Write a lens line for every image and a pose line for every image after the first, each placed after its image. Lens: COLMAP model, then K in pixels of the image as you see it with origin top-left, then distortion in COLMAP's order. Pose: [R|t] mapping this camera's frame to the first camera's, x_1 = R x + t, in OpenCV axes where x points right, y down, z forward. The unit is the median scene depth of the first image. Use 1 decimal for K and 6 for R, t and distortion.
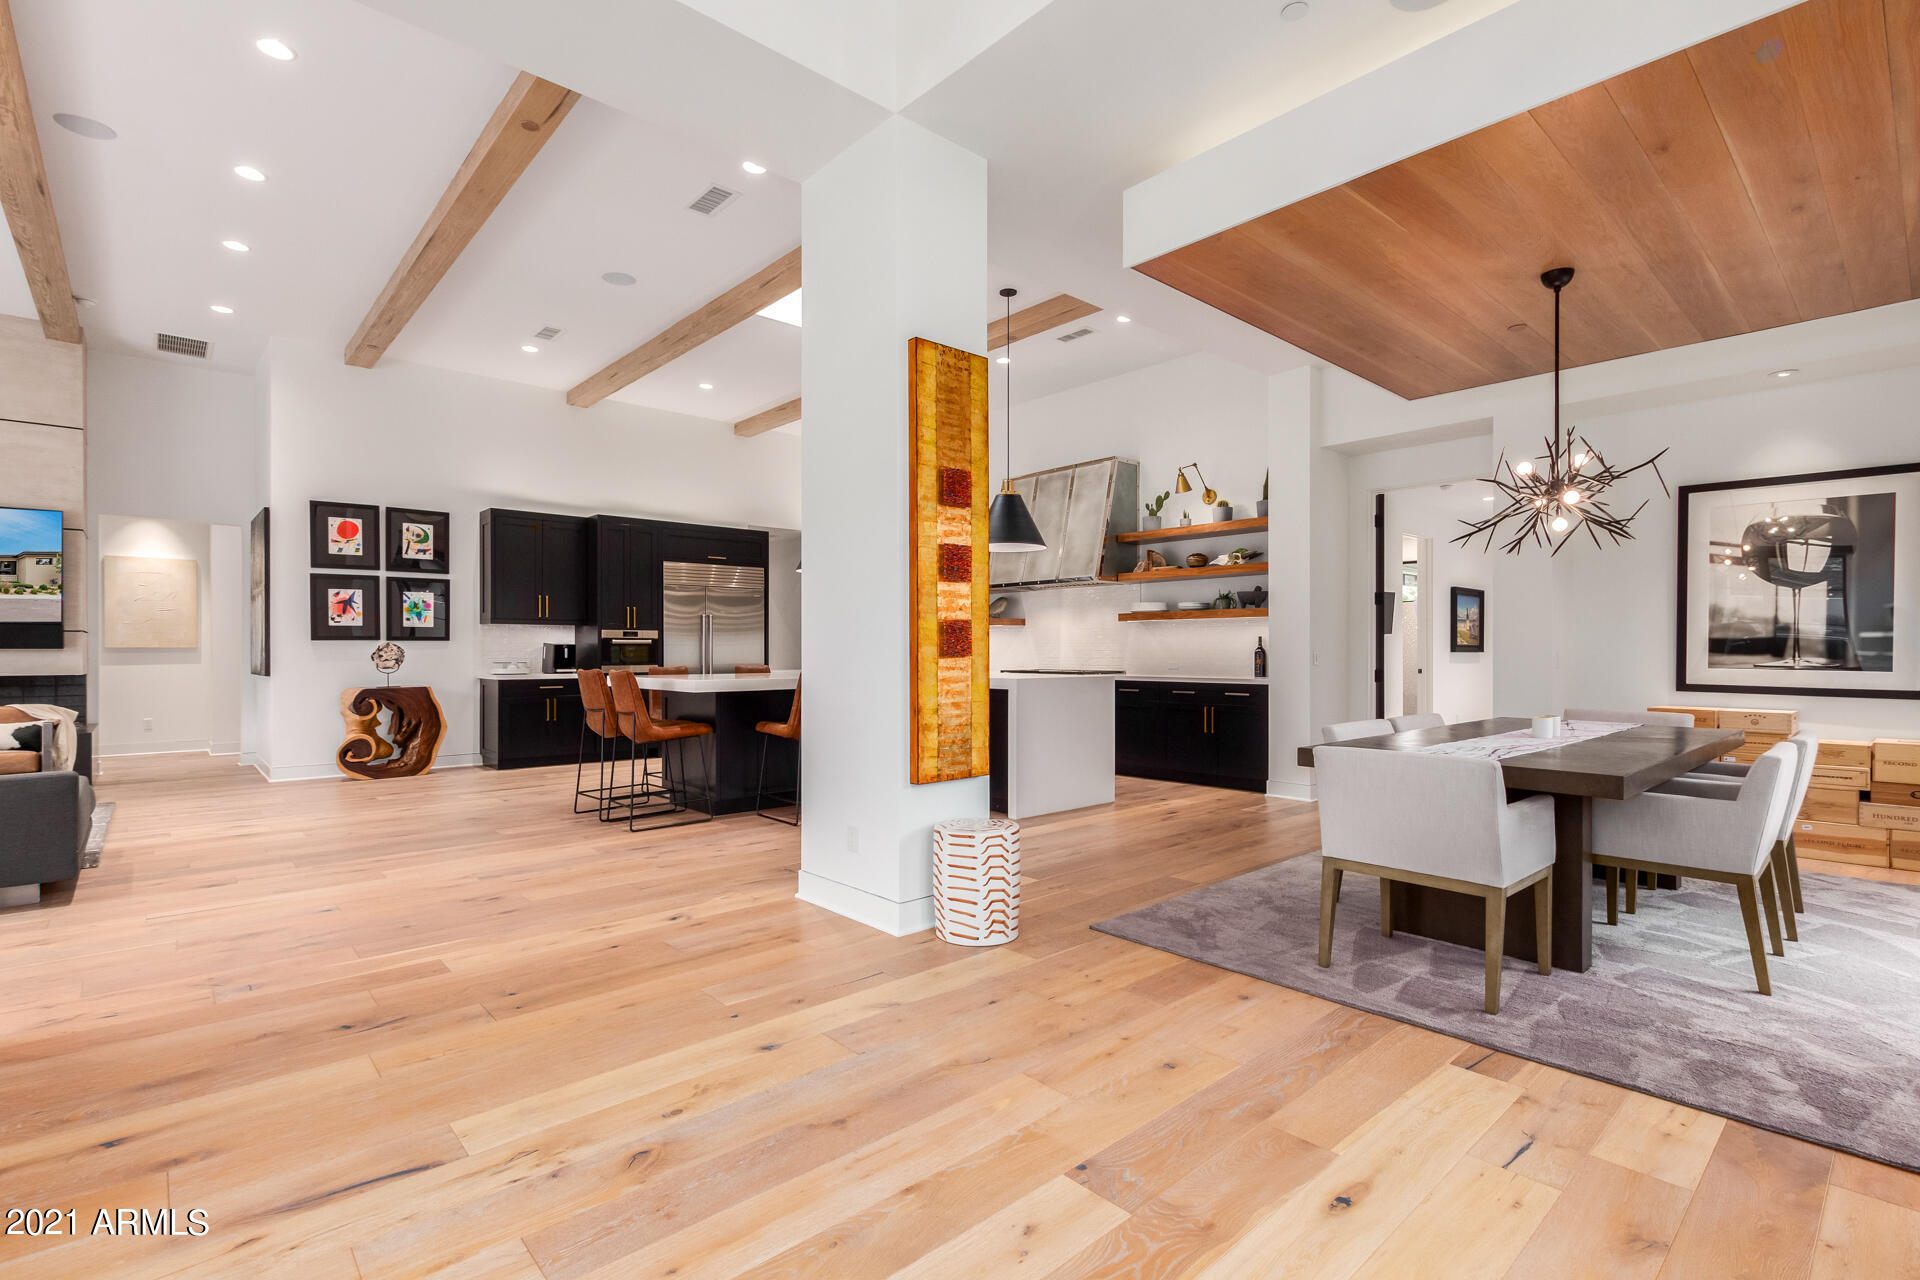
lens RADIAL K [[883.9, 0, 965.4], [0, 883.9, 649.3], [0, 0, 1]] dist [0.001805, 0.000312]
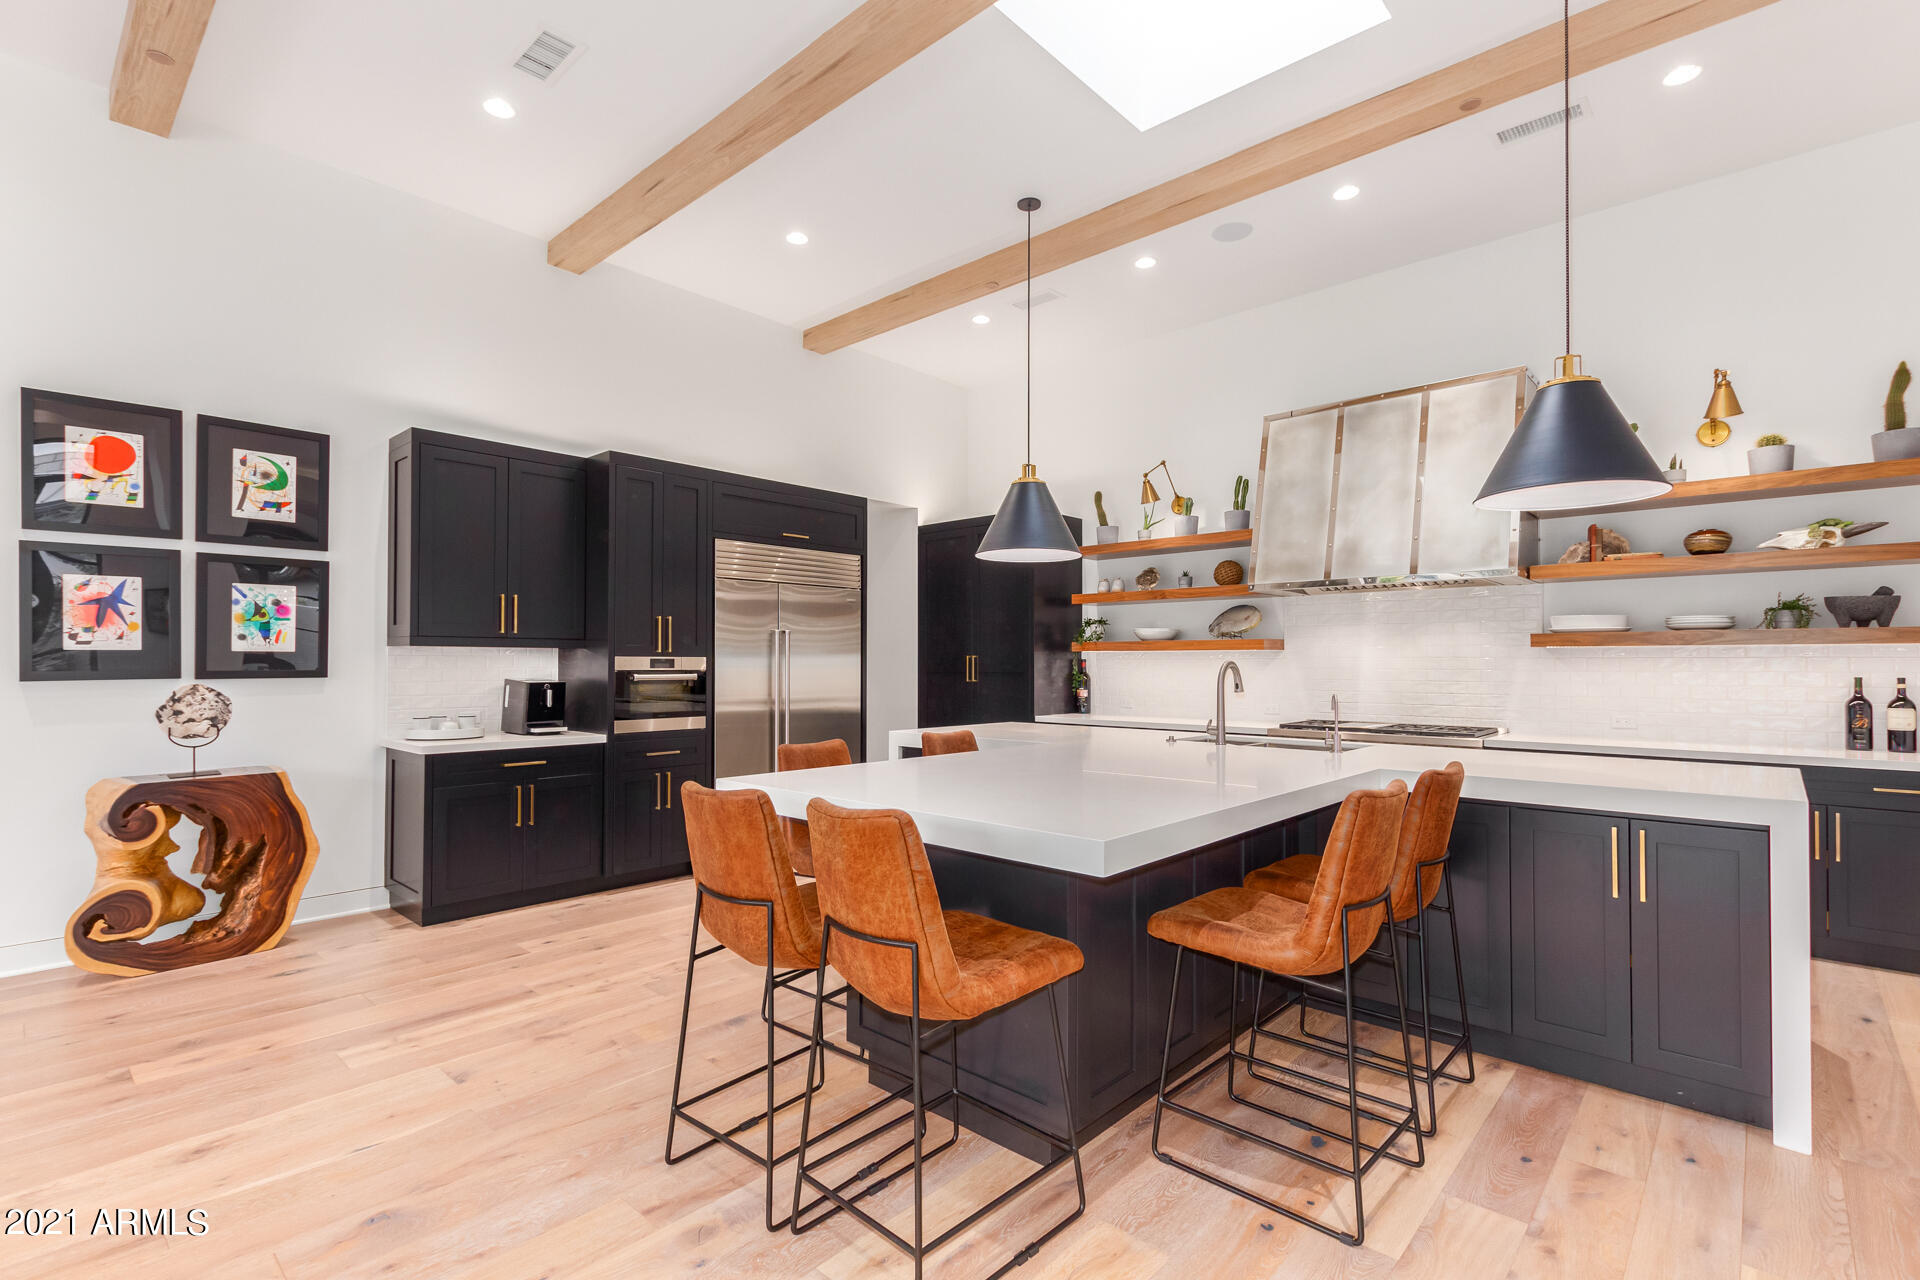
lens RADIAL K [[880.0, 0, 962.4], [0, 880.0, 651.9], [0, 0, 1]] dist [-0.003192, 0.000114]
pose [[0.995595, 0.003335, 0.093698, -0.268577], [-0.002258, 0.999930, -0.011593, -0.020690], [-0.093730, 0.011330, 0.995533, 0.465624]]
